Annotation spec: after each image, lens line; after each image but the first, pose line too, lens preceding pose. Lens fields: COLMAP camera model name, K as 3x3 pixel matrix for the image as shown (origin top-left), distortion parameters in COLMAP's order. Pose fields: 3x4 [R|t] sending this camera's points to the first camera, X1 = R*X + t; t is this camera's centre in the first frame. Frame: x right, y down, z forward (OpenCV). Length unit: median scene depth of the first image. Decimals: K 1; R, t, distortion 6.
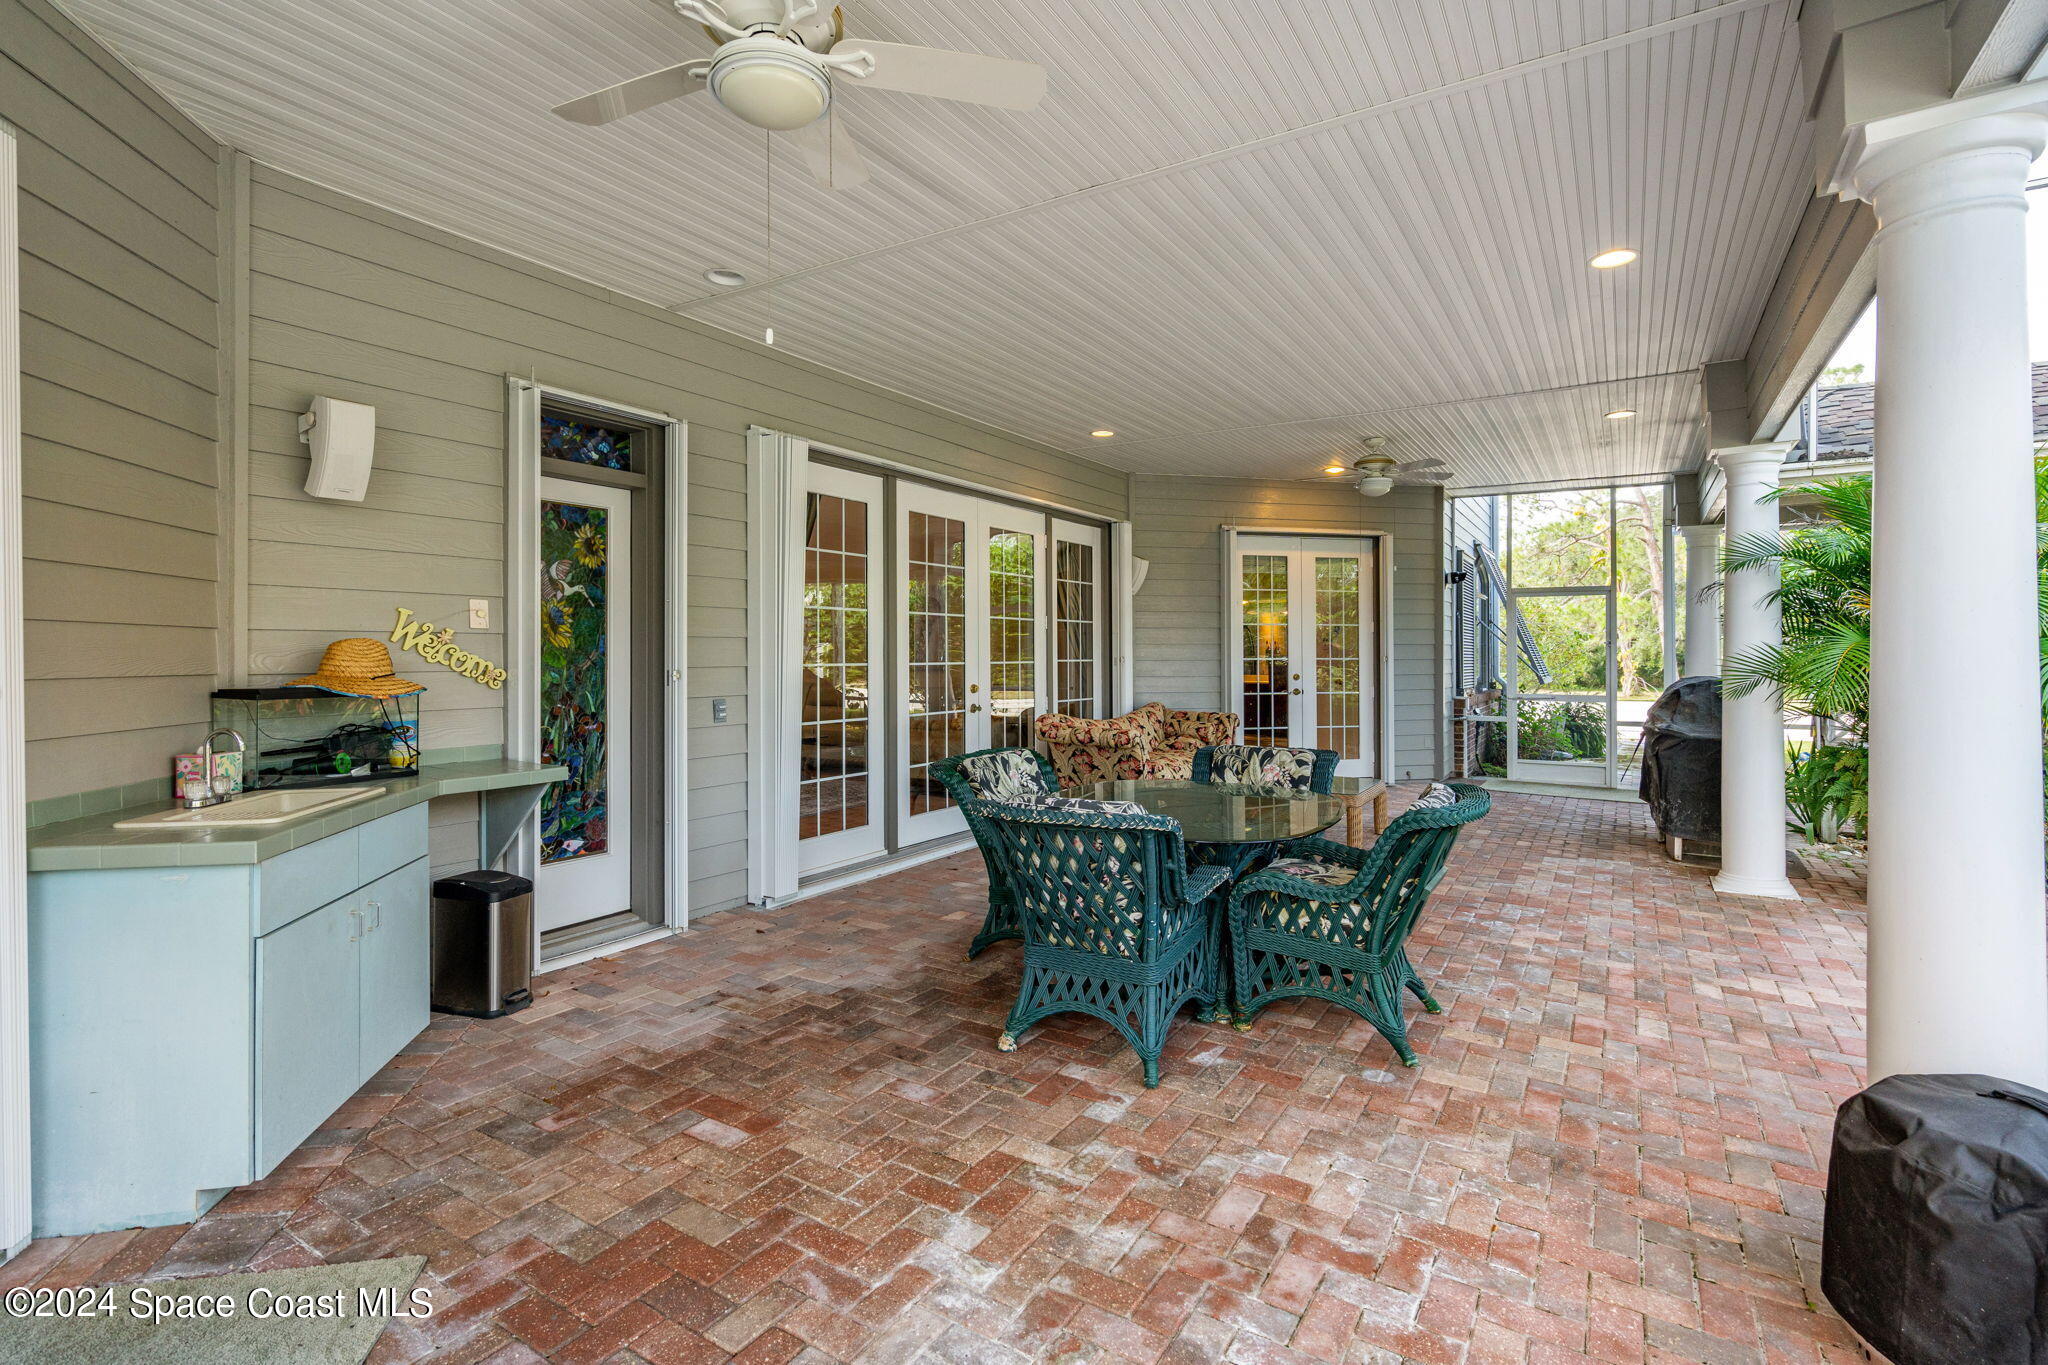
lens RADIAL K [[960.6, 0, 1034.9], [0, 960.6, 649.8], [0, 0, 1]] dist [-0.000193, -0.000031]
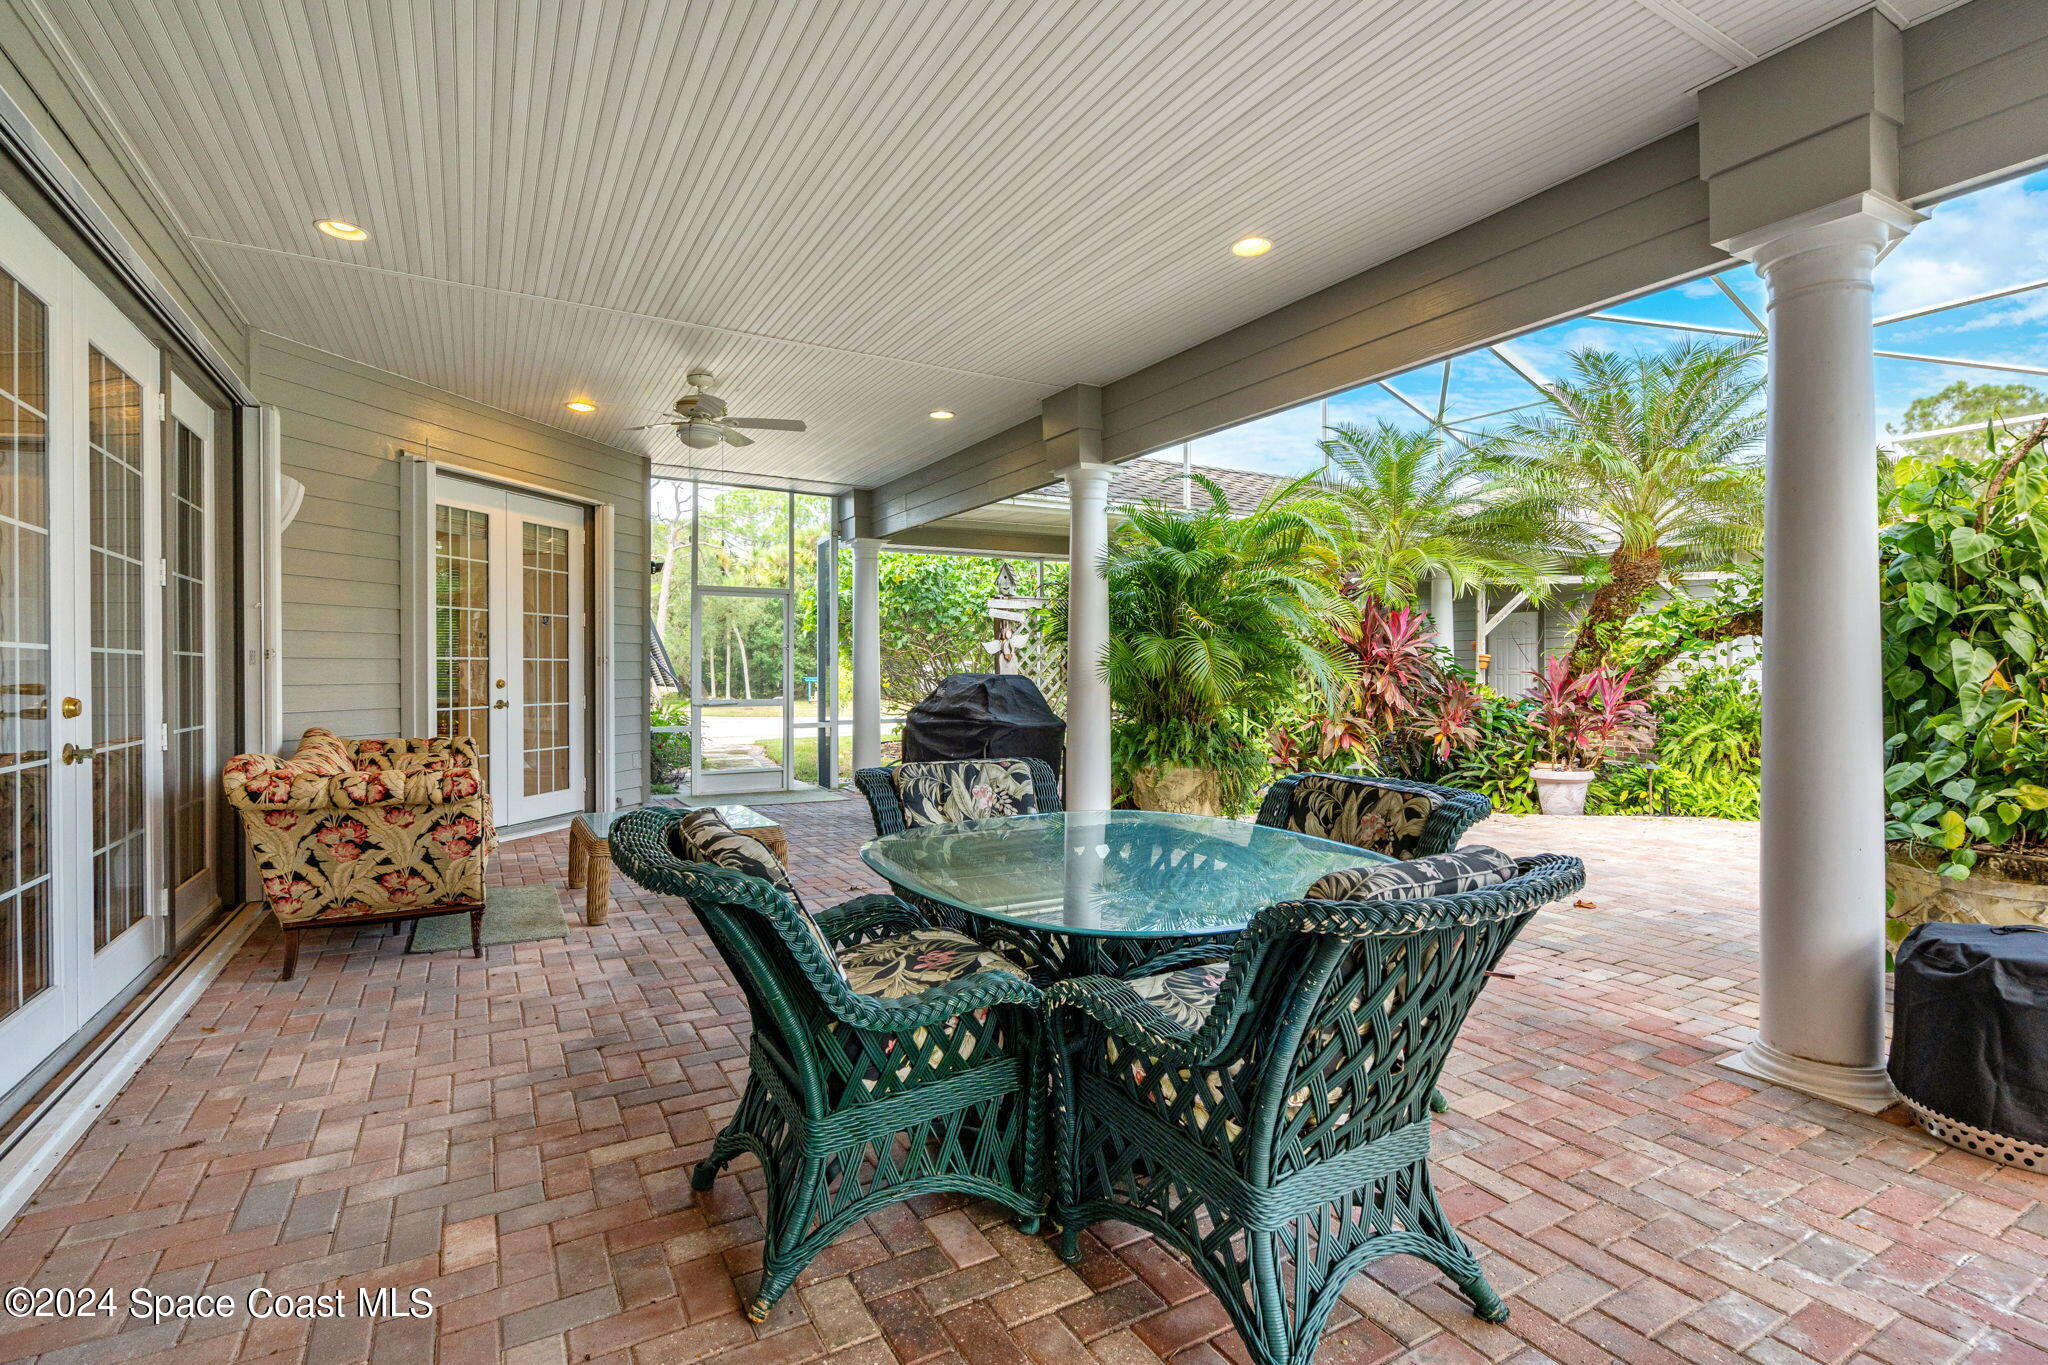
lens RADIAL K [[960.6, 0, 1024.1], [0, 960.6, 674.0], [0, 0, 1]] dist [-0.000193, -0.000031]
pose [[0.476935, -0.004627, 0.878927, -0.202997], [0.000437, 0.999987, 0.005027, 0.020206], [-0.878939, -0.002014, 0.476931, 0.366231]]
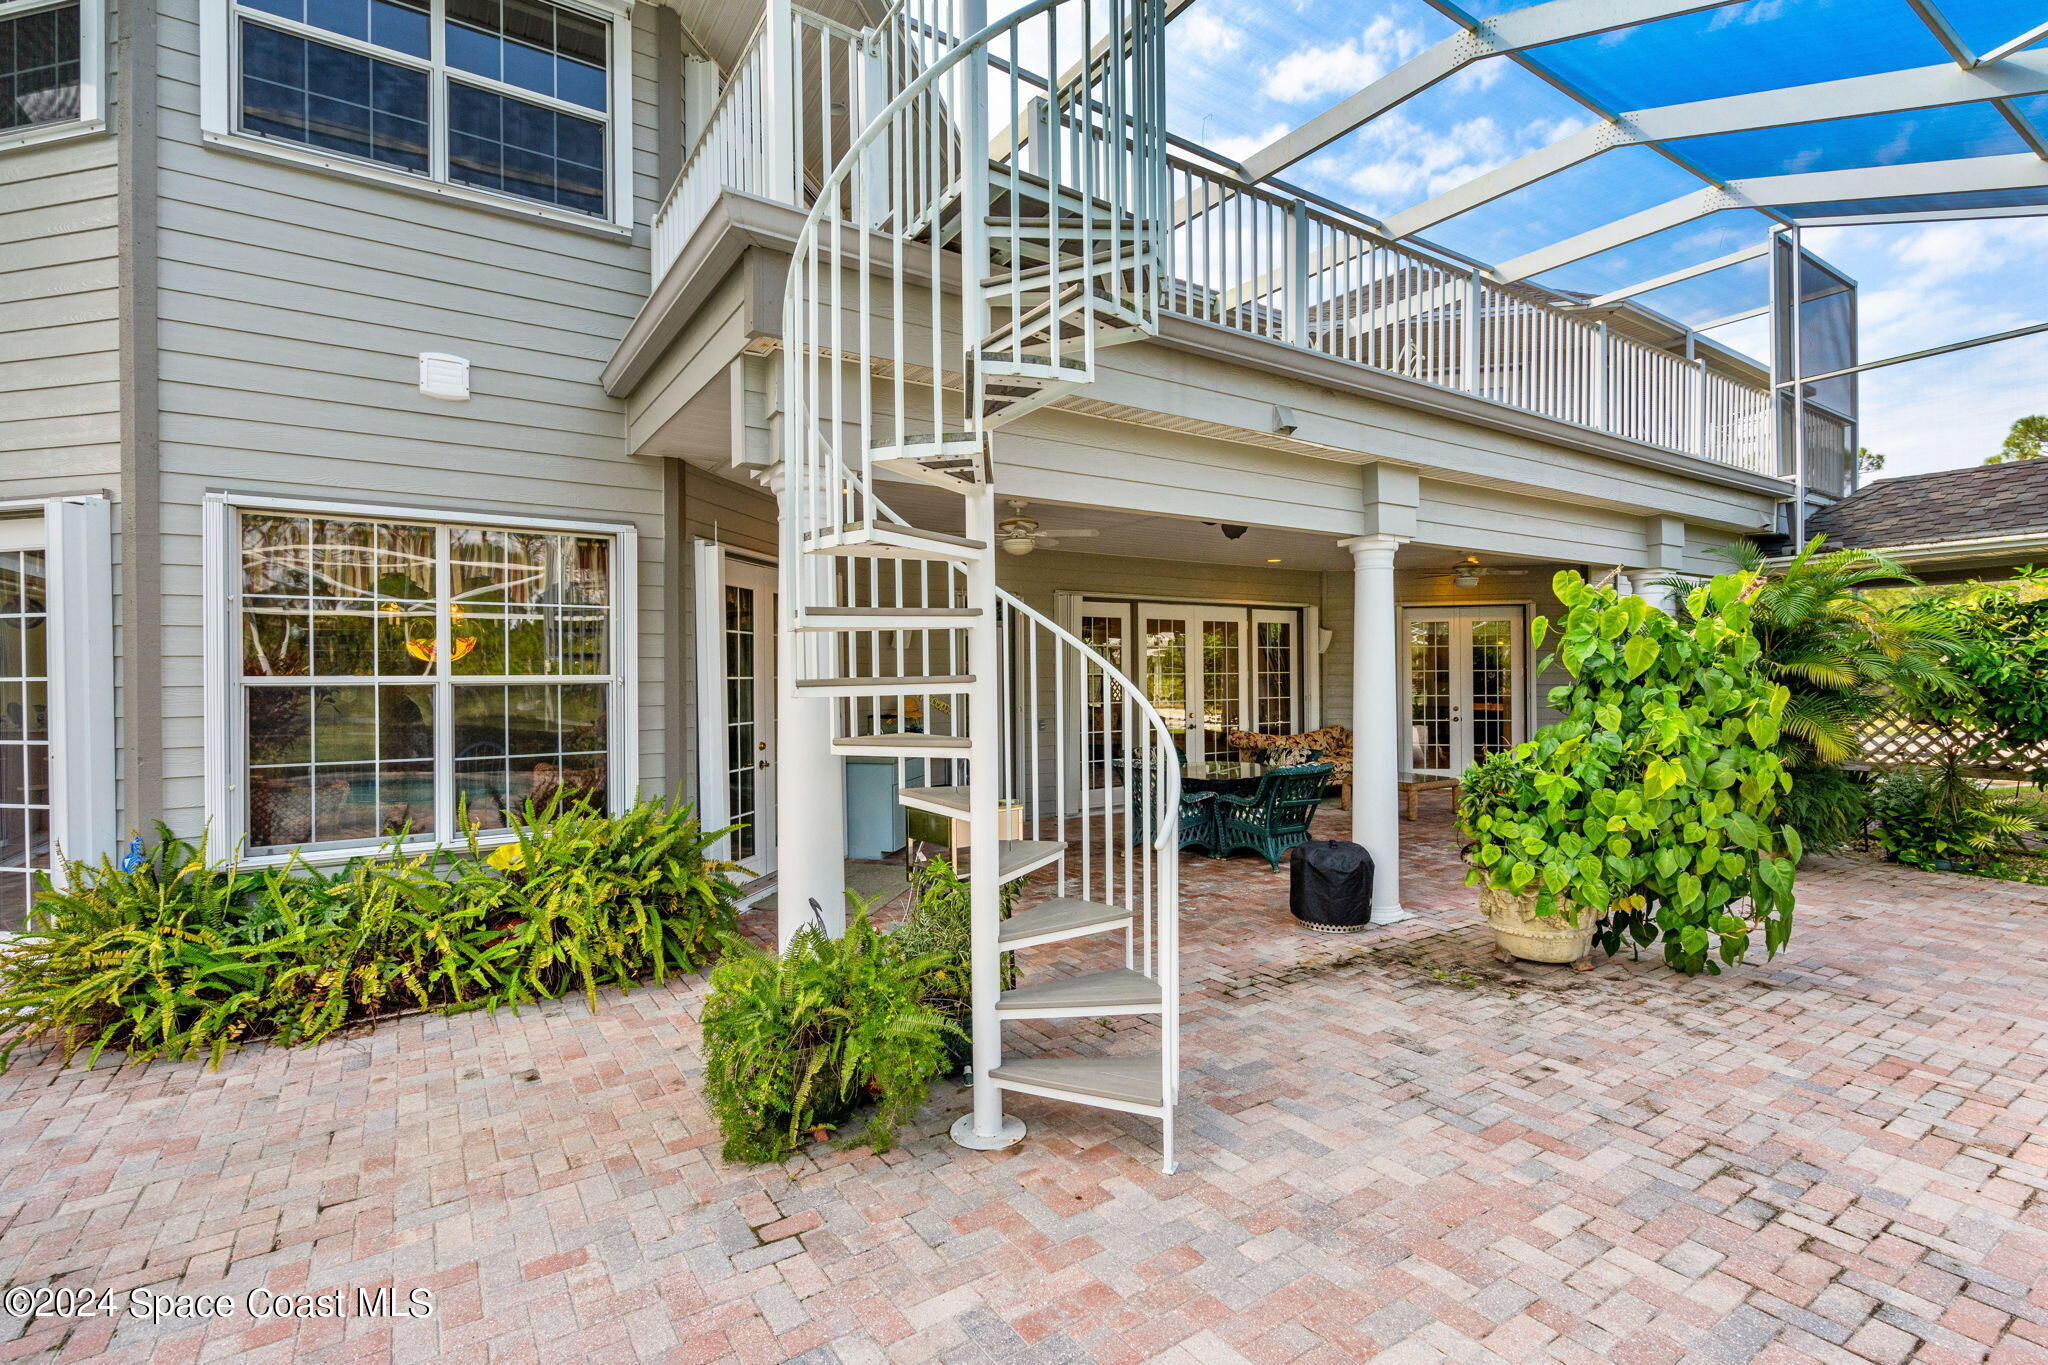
lens RADIAL K [[960.6, 0, 1026.5], [0, 960.6, 680.4], [0, 0, 1]] dist [-0.000193, -0.000031]
pose [[0.906494, -0.002820, -0.422210, 0.347411], [0.007851, 0.999917, 0.010176, -0.037123], [0.422147, -0.012539, 0.906441, -0.610846]]
